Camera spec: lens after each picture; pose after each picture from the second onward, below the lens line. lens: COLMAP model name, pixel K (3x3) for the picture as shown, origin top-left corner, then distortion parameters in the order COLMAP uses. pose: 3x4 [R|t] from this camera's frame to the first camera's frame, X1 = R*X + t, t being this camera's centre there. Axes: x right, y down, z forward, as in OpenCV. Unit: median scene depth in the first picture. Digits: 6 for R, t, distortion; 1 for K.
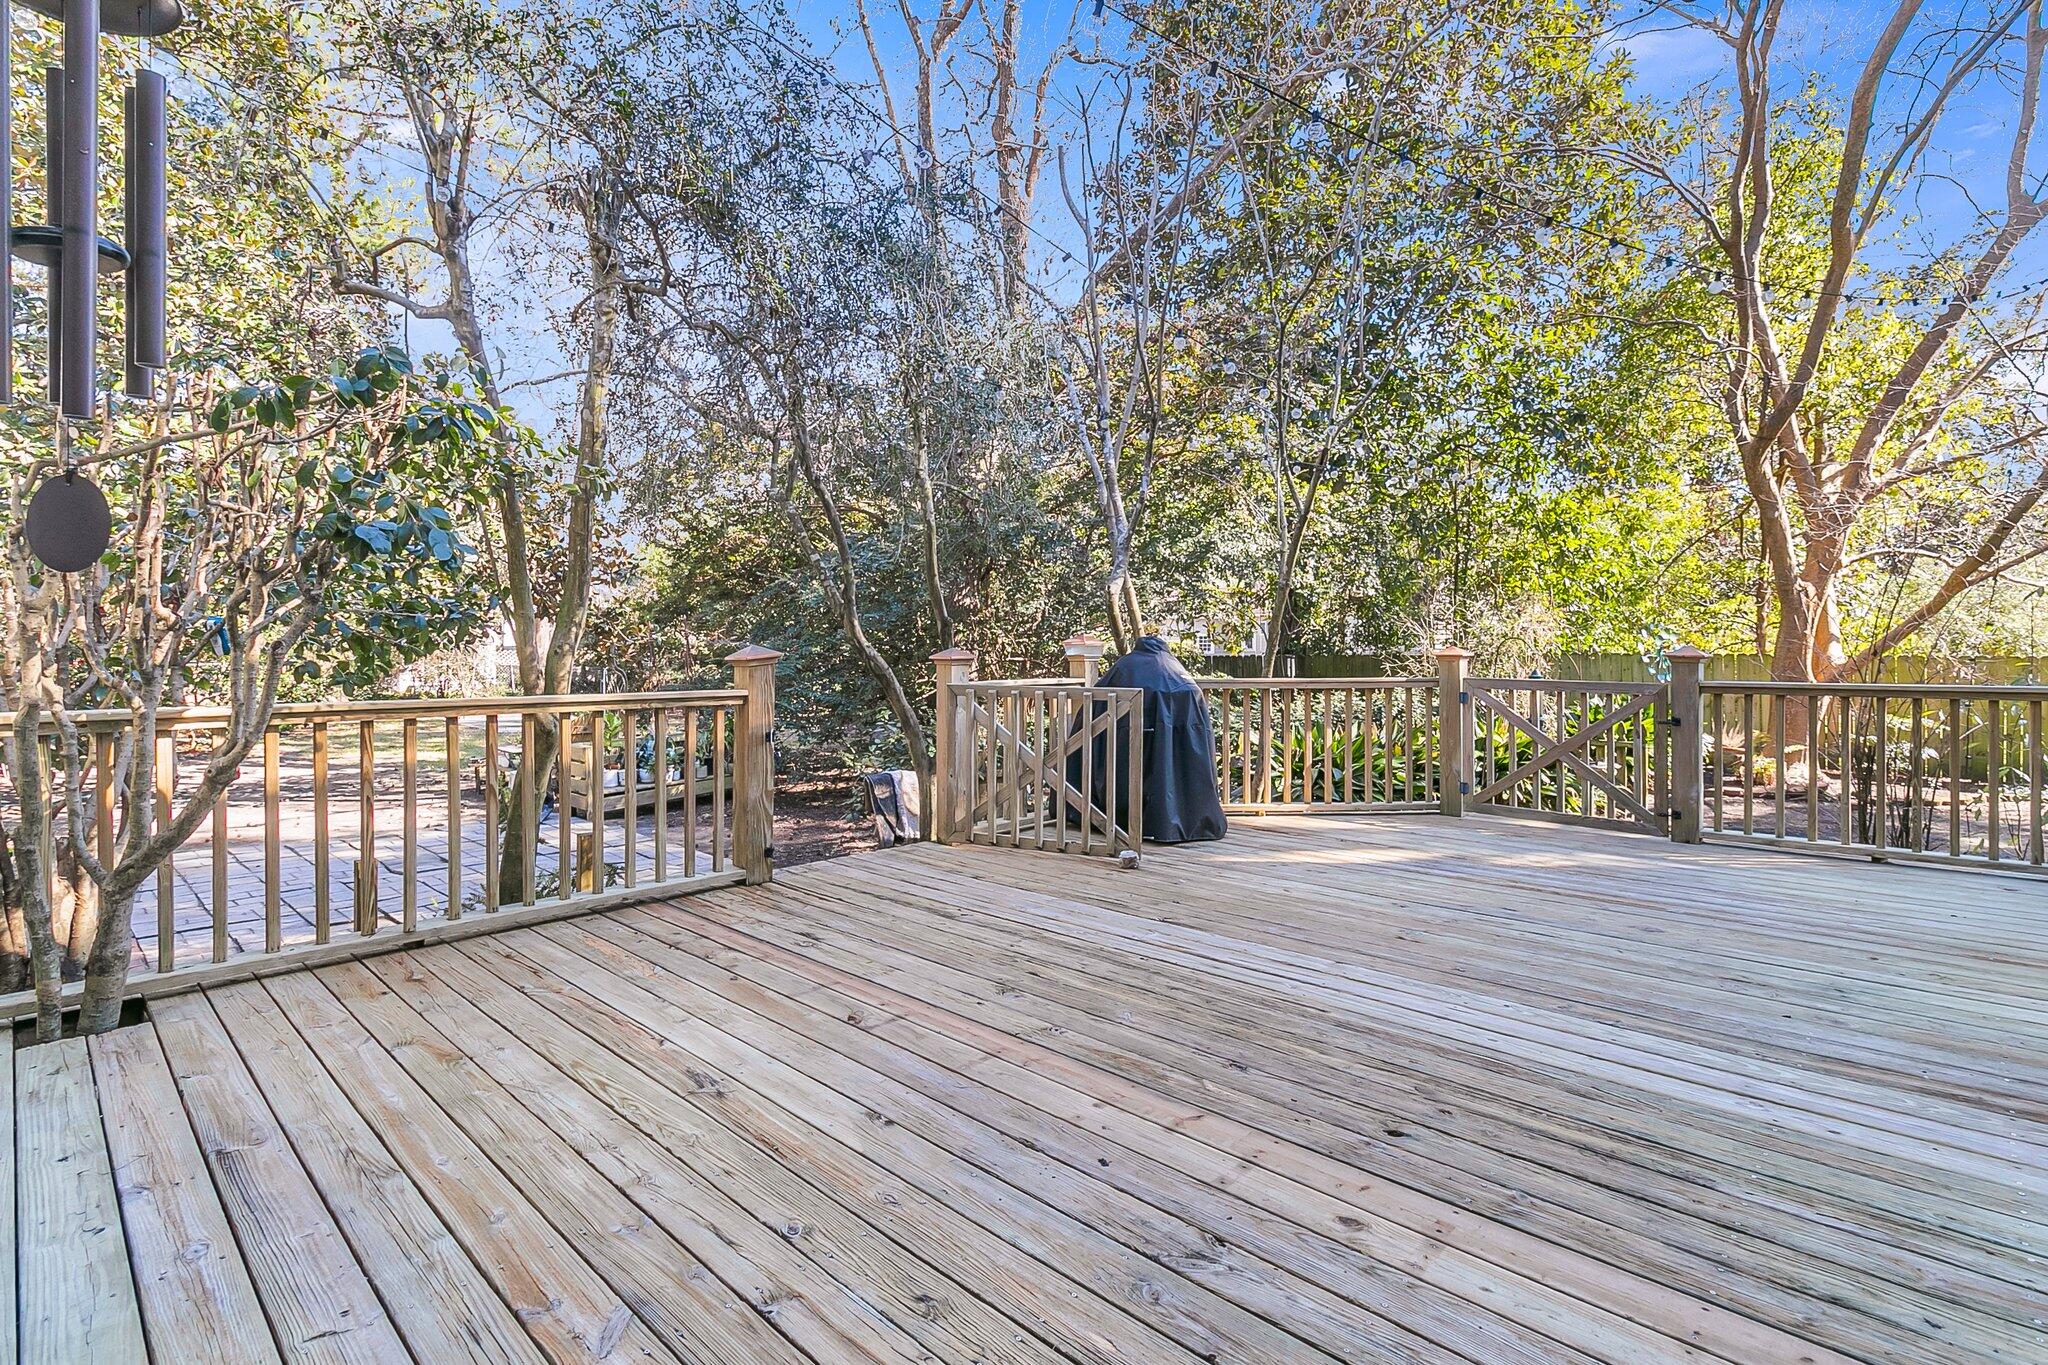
lens RADIAL K [[954.9, 0, 1012.5], [0, 954.9, 671.6], [0, 0, 1]] dist [0.000265, 0.000469]
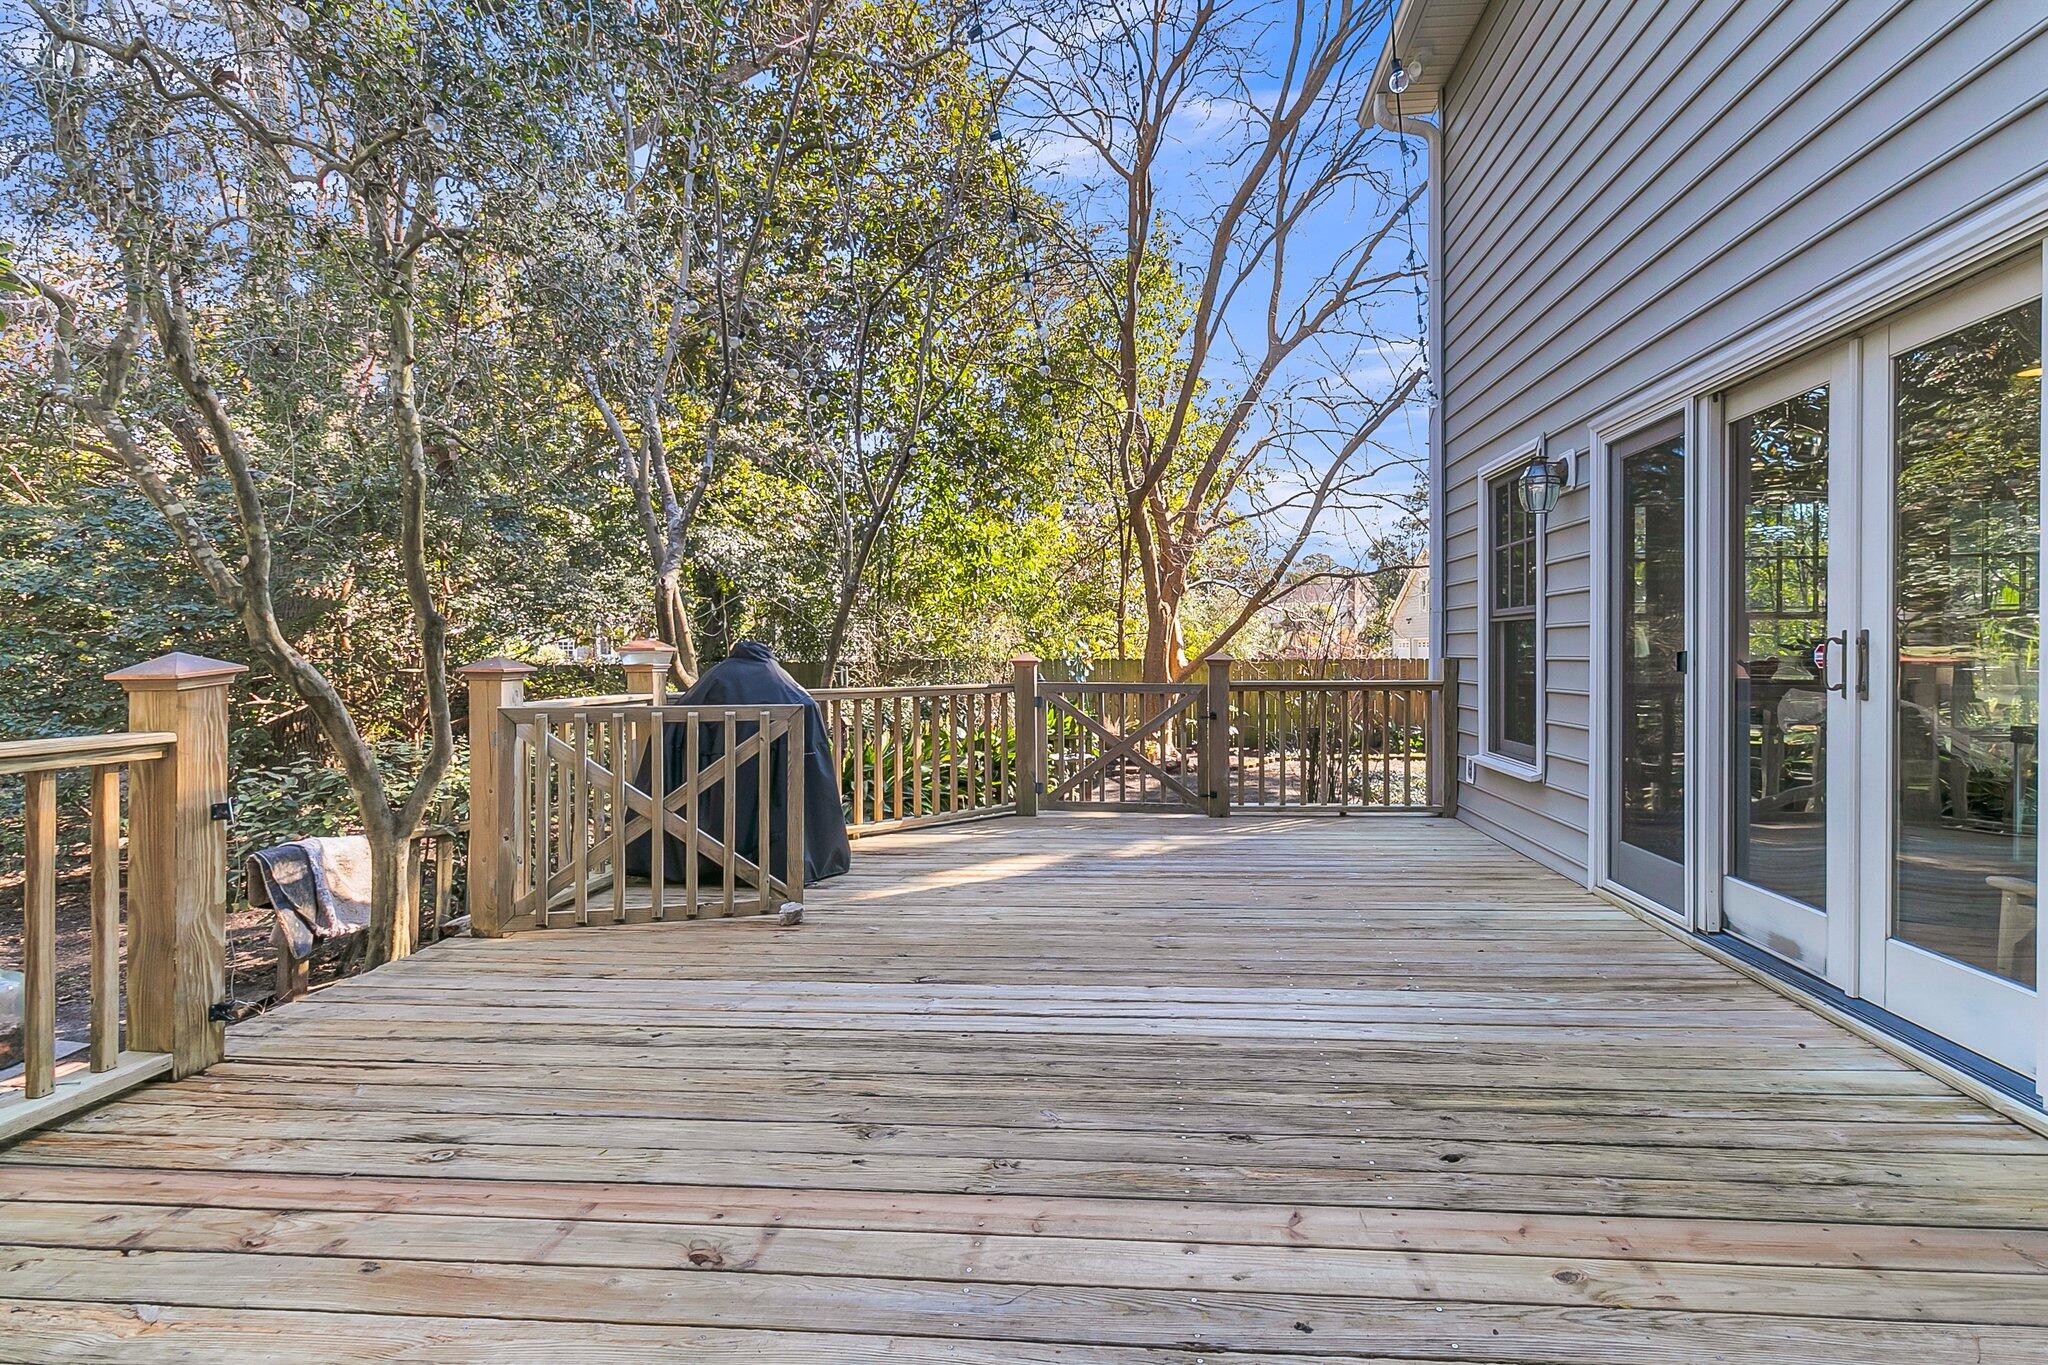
lens RADIAL K [[954.9, 0, 1026.0], [0, 954.9, 676.4], [0, 0, 1]] dist [0.000265, 0.000469]
pose [[0.769052, -0.017184, 0.638955, -0.329095], [0.018885, 0.999813, 0.004159, -0.008184], [-0.638907, 0.008868, 0.769233, 0.326751]]
